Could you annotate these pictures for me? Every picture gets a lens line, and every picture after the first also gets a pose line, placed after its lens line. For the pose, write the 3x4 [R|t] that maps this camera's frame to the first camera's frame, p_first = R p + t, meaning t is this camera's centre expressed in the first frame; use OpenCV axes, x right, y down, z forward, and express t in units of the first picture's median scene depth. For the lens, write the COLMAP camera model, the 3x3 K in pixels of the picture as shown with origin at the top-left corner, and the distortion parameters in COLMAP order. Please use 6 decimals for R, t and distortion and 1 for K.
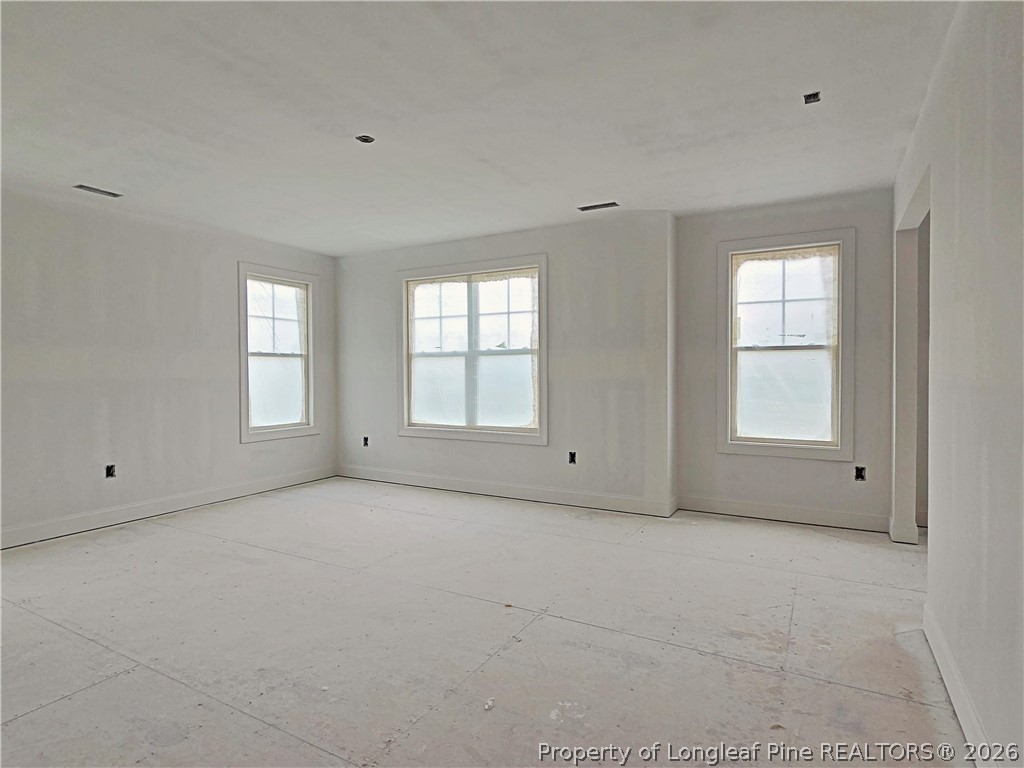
lens RADIAL K [[554.5, 0, 512.0], [0, 554.5, 384.0], [0, 0, 1]] dist [-0.005897, -0.001149]
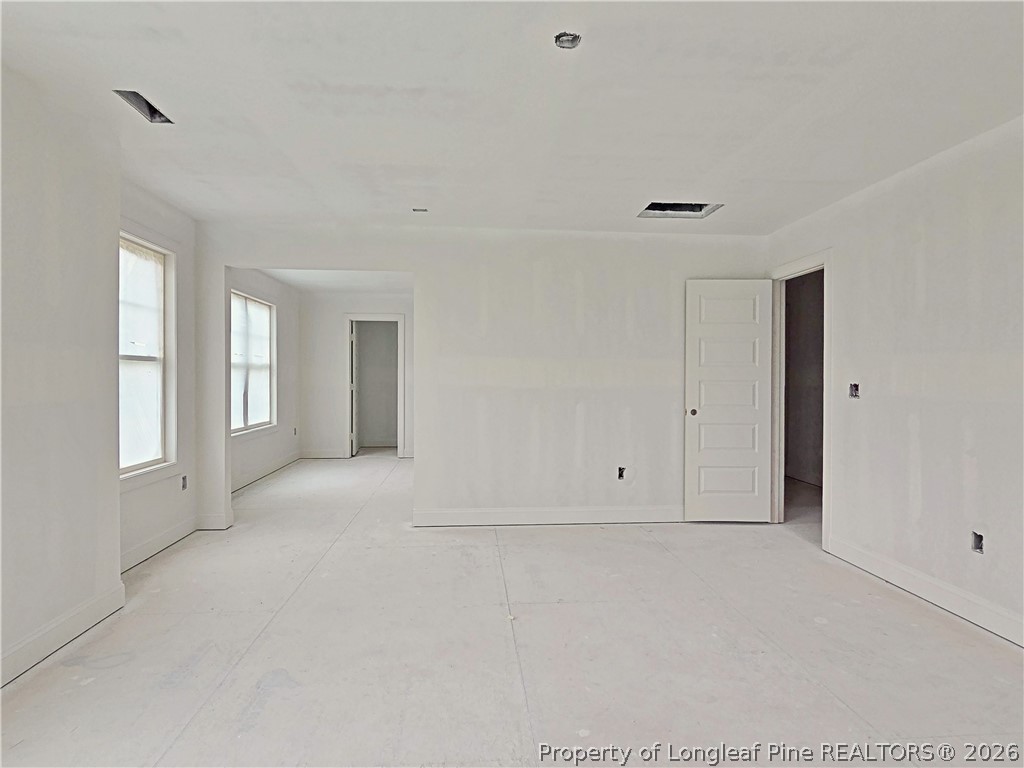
lens RADIAL K [[554.5, 0, 512.0], [0, 554.5, 384.0], [0, 0, 1]] dist [-0.005897, -0.001149]
pose [[-0.565150, -0.006324, 0.824964, -0.771710], [0.016817, 0.999675, 0.019184, -0.044997], [-0.824817, 0.024716, -0.564860, 1.435504]]
